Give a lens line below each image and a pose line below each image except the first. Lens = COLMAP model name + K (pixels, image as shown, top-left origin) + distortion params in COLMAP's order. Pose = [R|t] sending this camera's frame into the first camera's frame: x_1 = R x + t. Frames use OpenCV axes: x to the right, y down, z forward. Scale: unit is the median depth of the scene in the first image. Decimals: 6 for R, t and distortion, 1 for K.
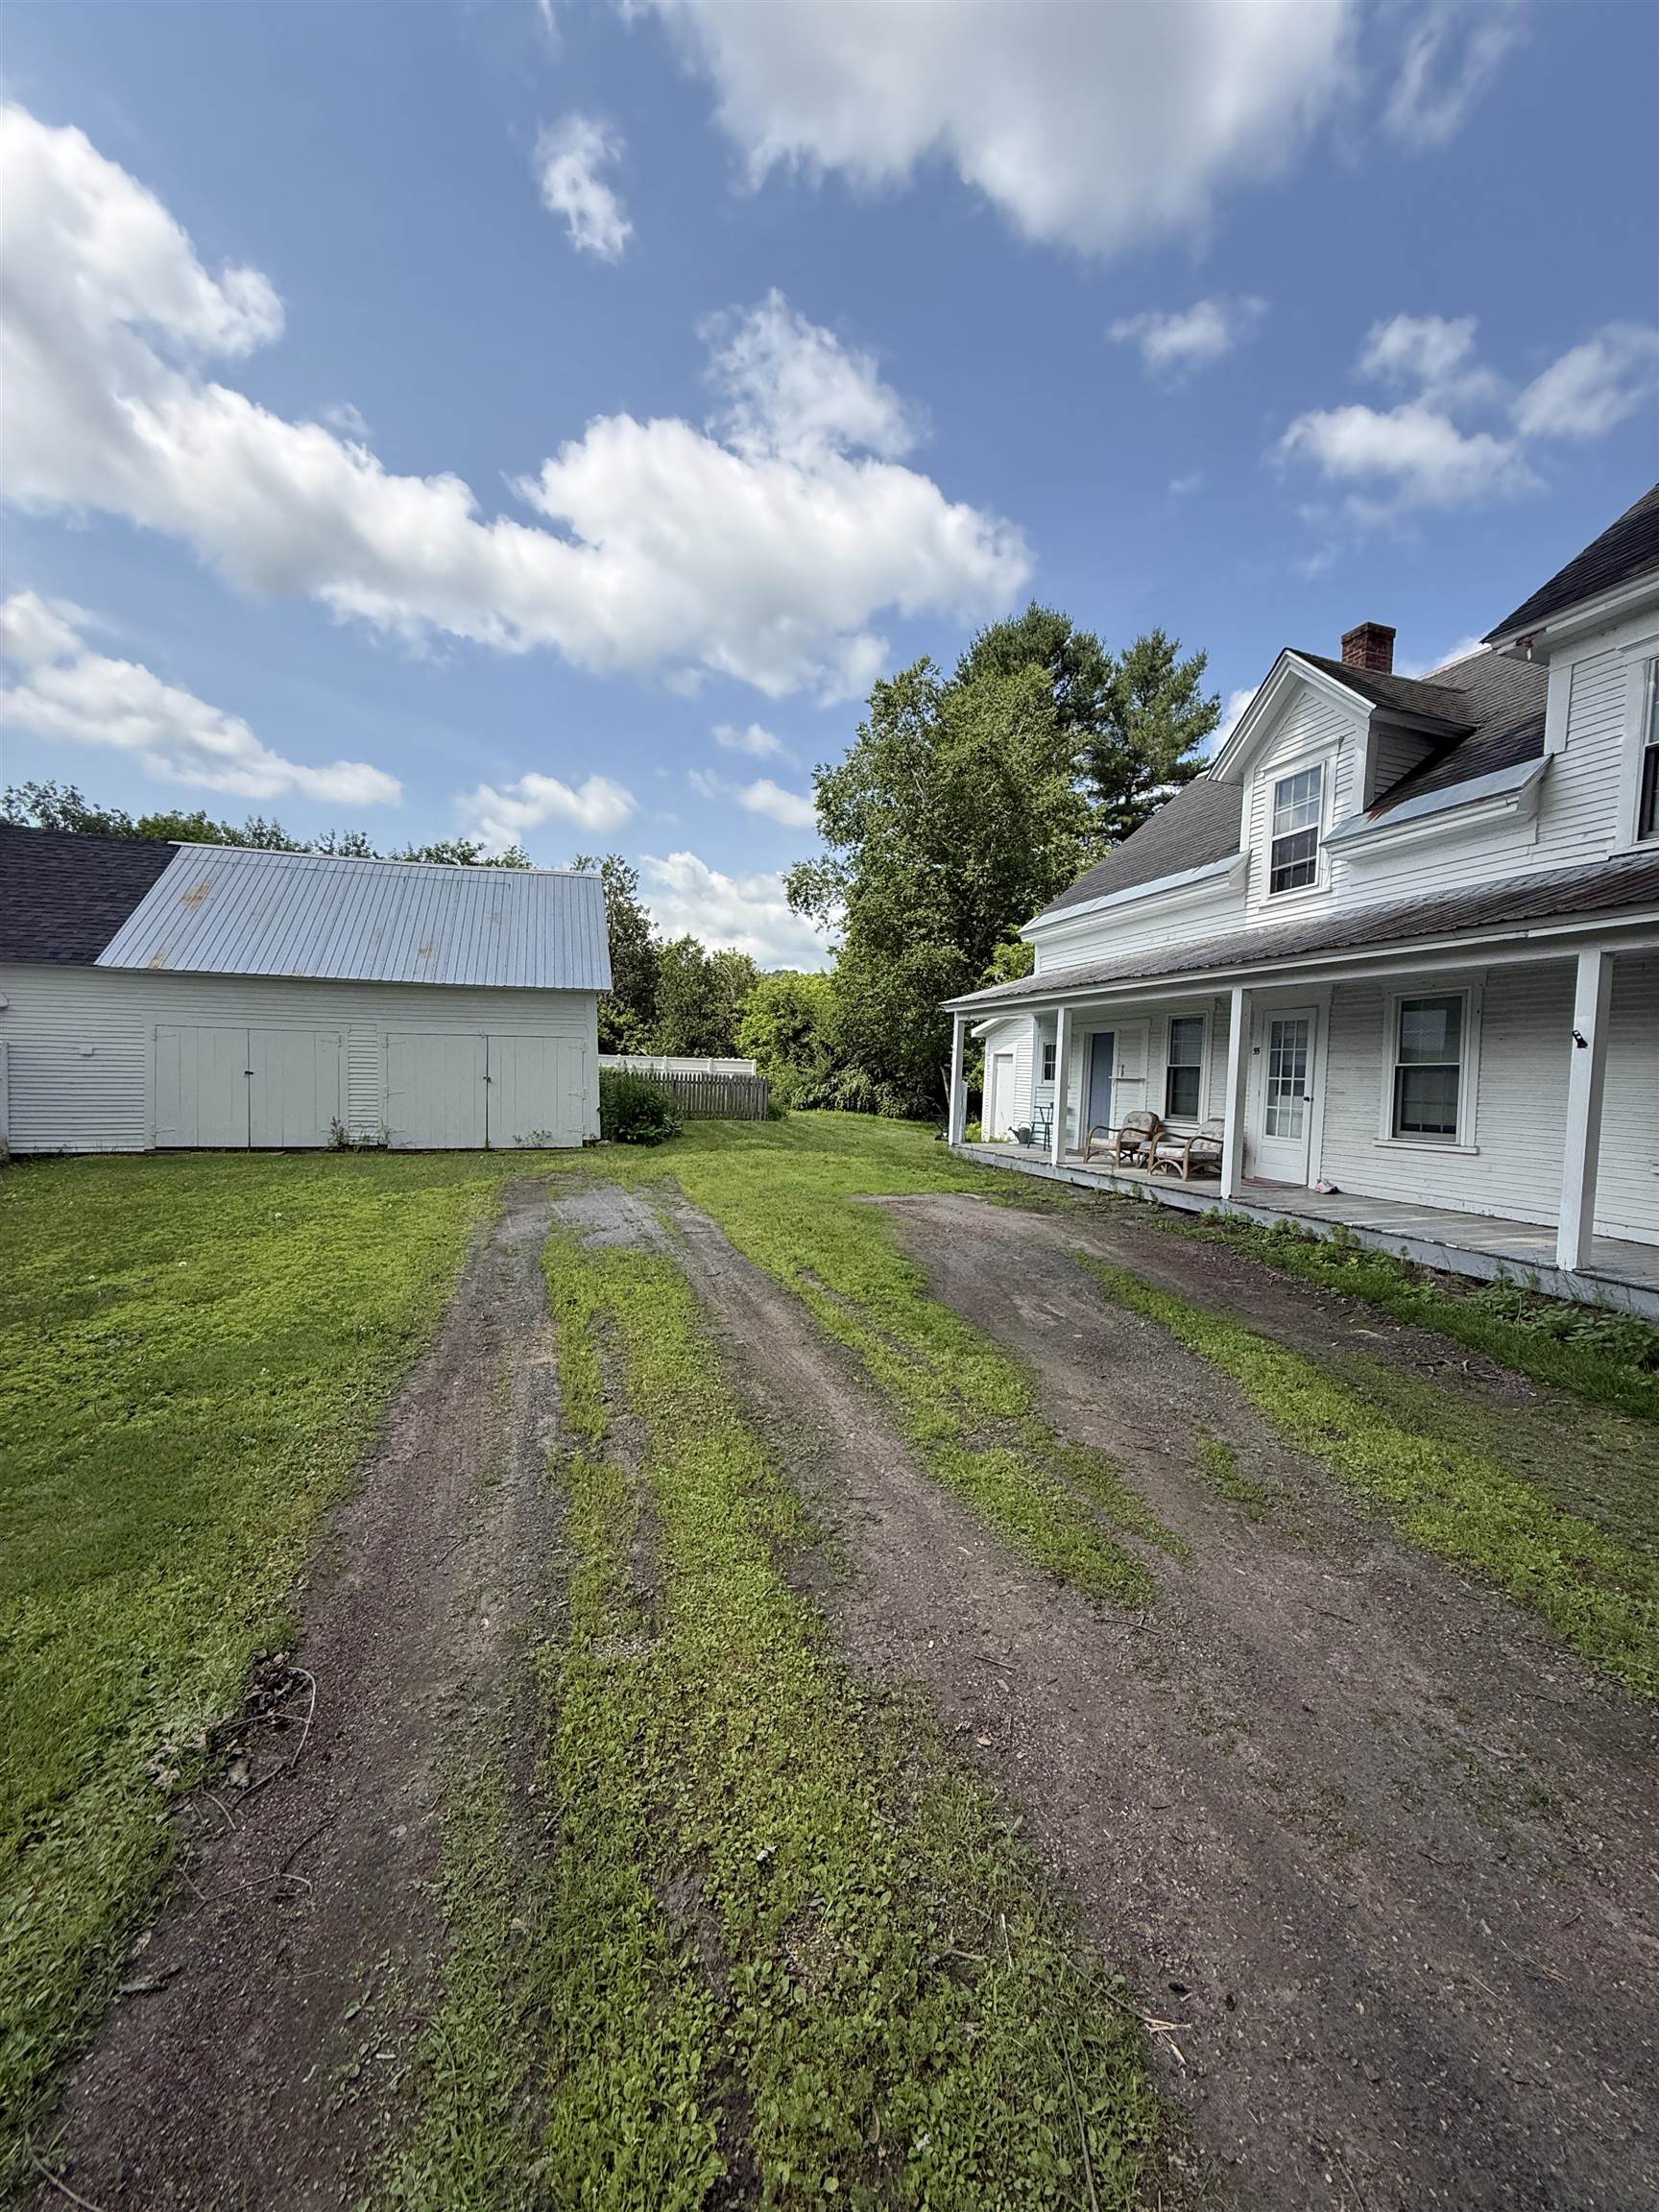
lens RADIAL K [[881.6, 0, 829.5], [0, 881.6, 1106.0], [0, 0, 1]] dist [0.001139, -0.000333]
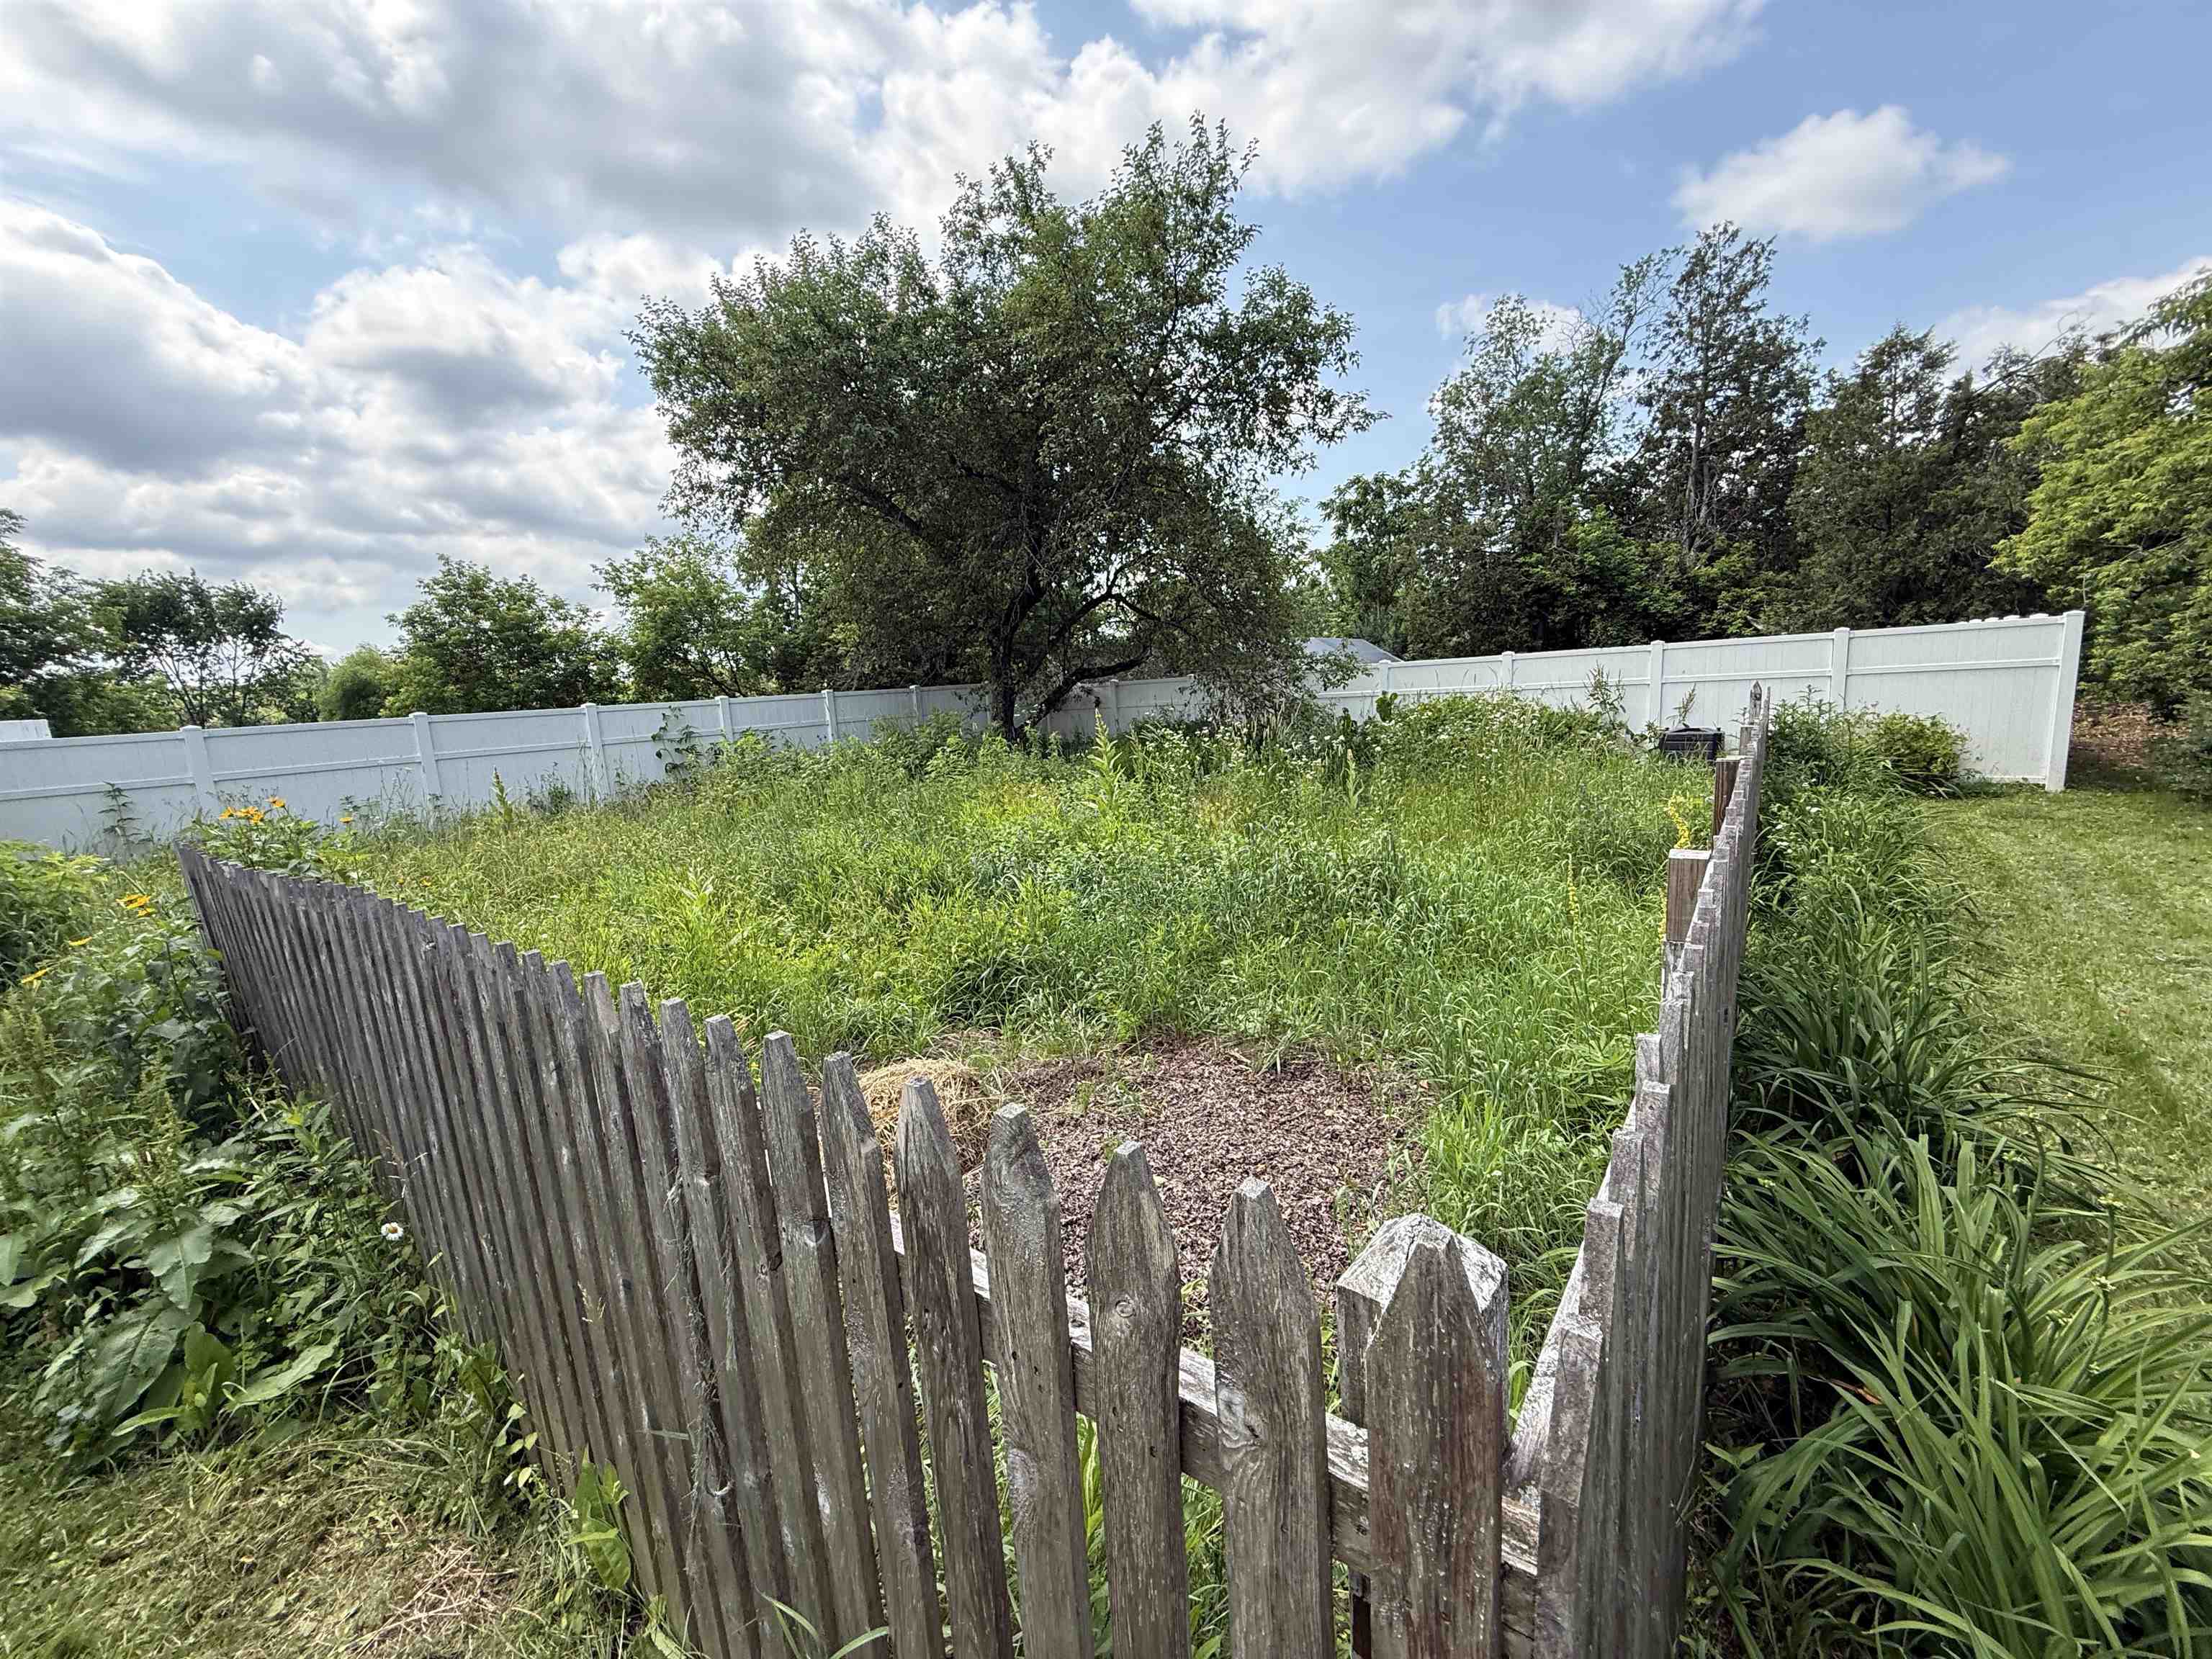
lens RADIAL K [[881.6, 0, 1106.0], [0, 881.6, 829.5], [0, 0, 1]] dist [0.001139, -0.000333]
pose [[0.581014, 0.056493, -0.811931, -0.042335], [0.046296, 0.993679, 0.102268, -0.031570], [0.812576, -0.097008, 0.574726, 0.690821]]
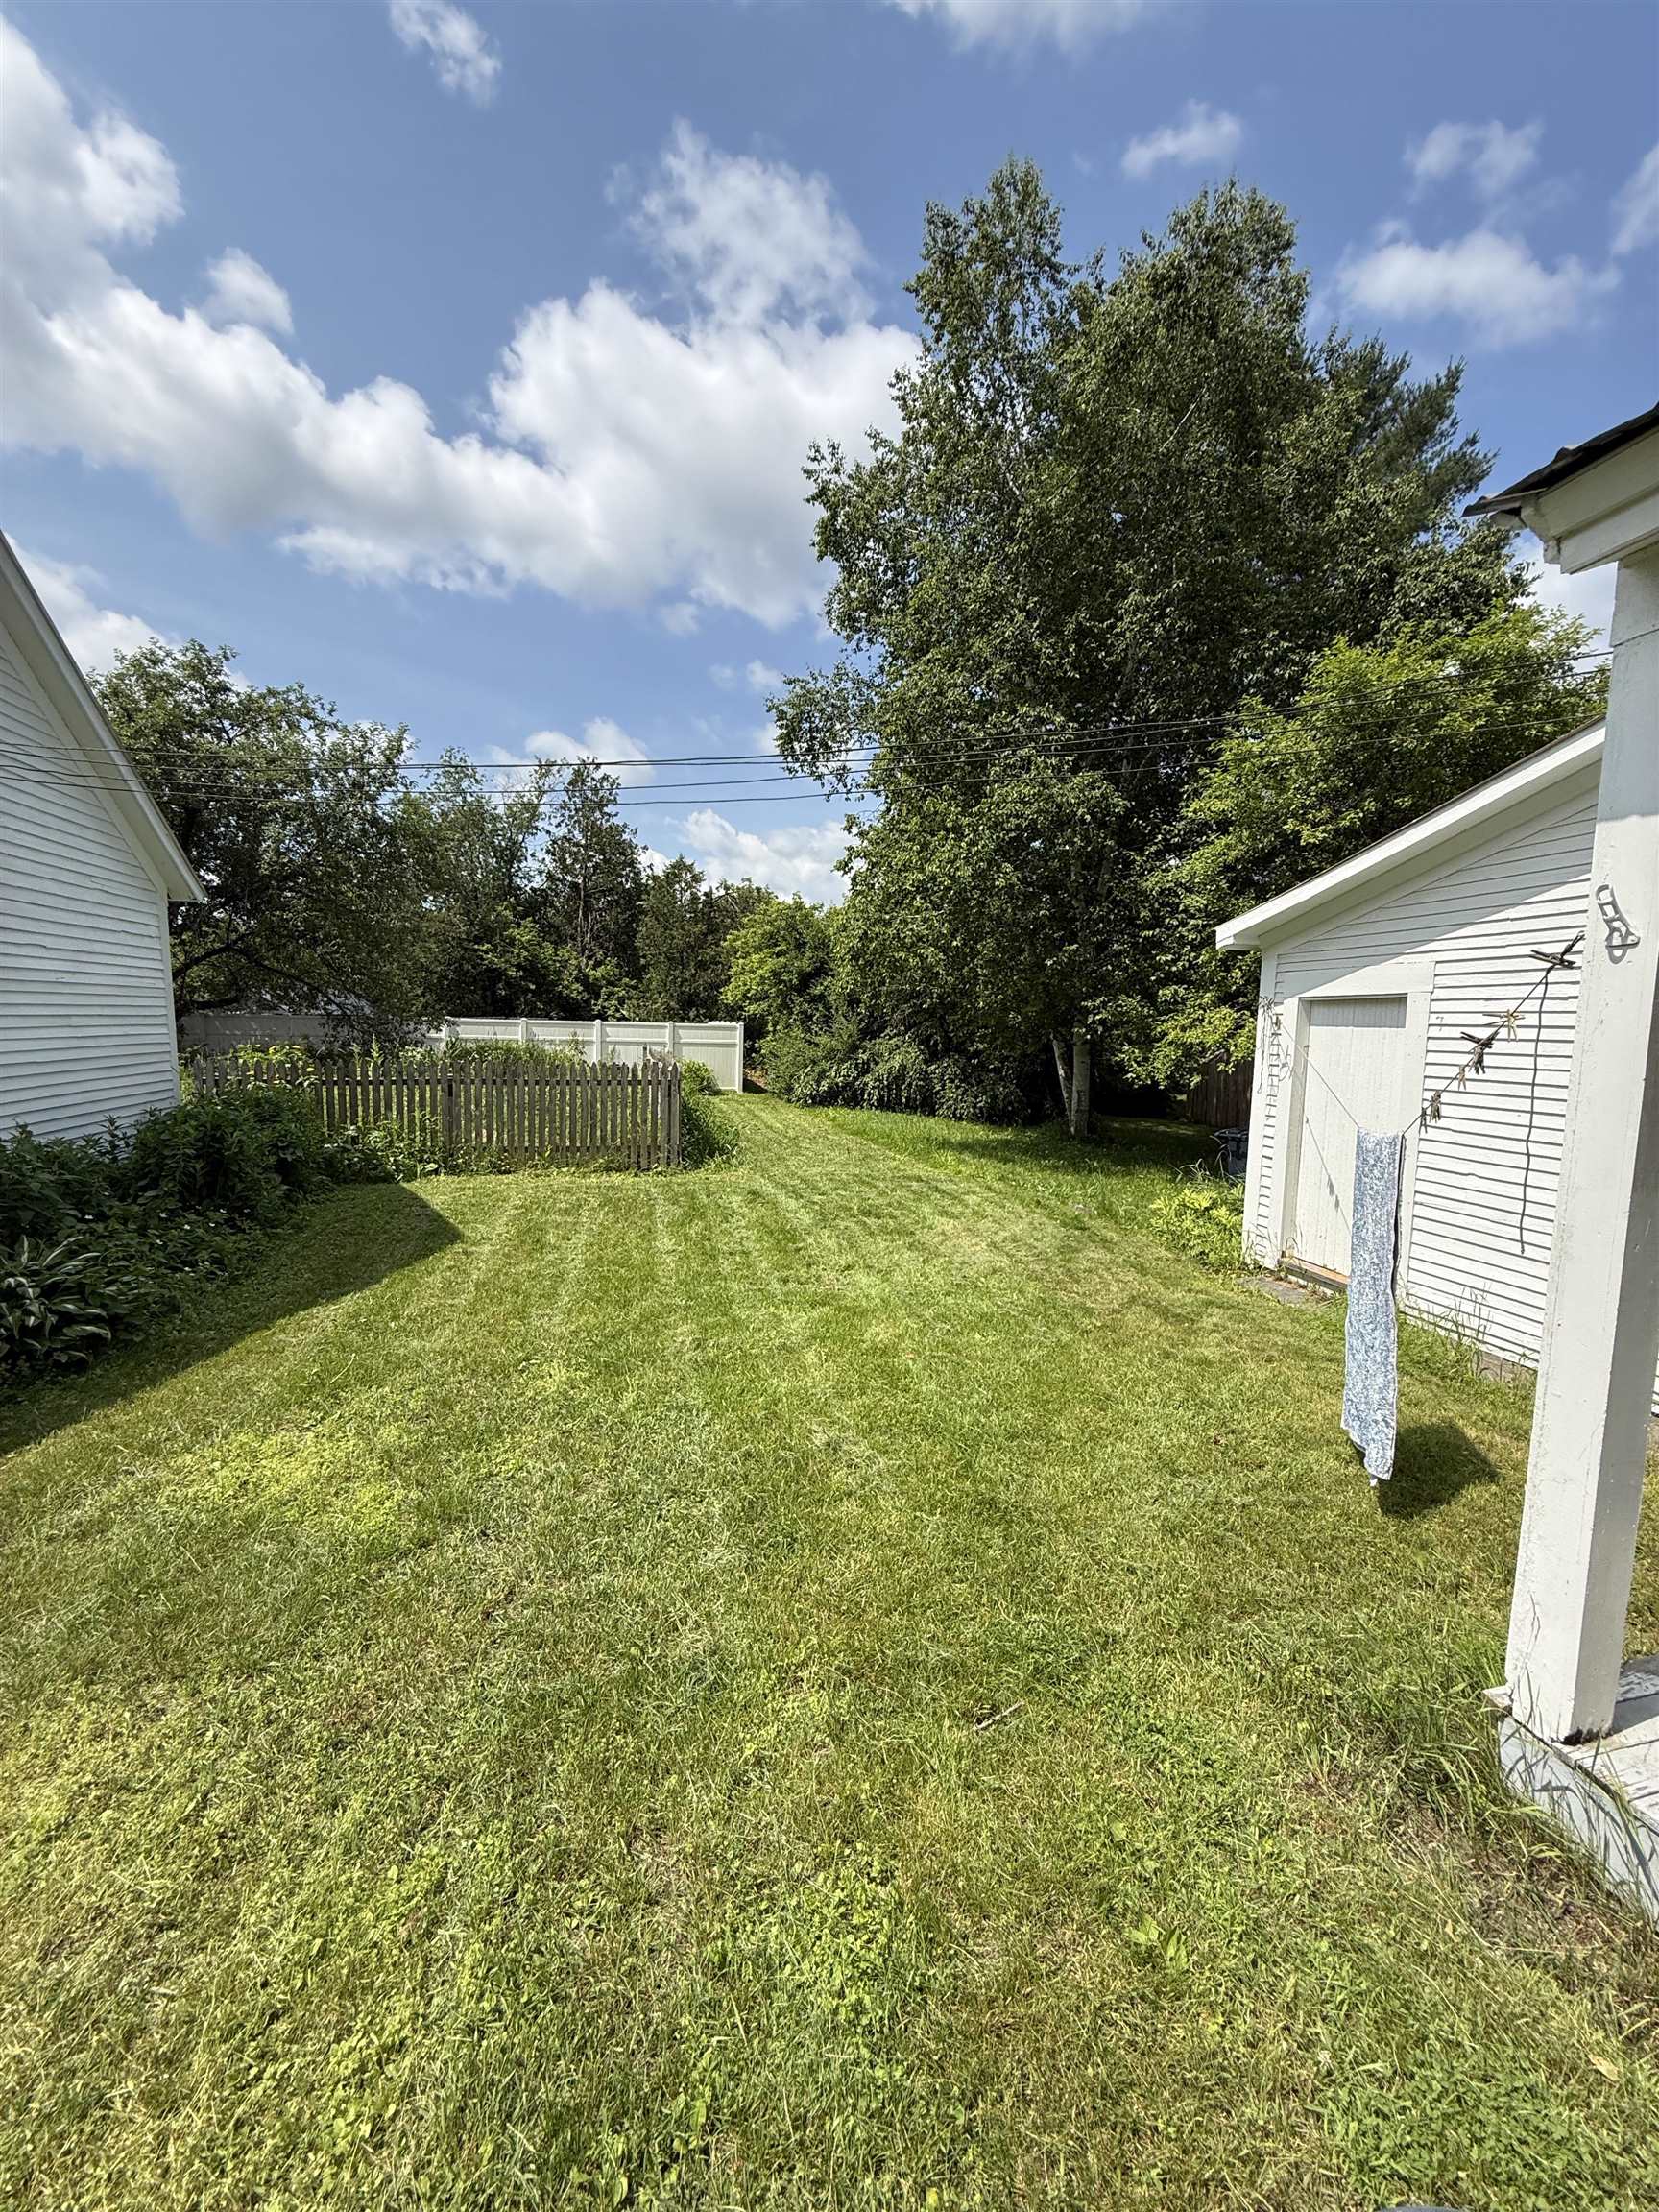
lens RADIAL K [[881.6, 0, 829.5], [0, 881.6, 1106.0], [0, 0, 1]] dist [0.001139, -0.000333]
pose [[0.997695, -0.008065, -0.067375, 0.022797], [0.011013, 0.998992, 0.043509, -0.021477], [0.066956, -0.044151, 0.996779, 0.398976]]
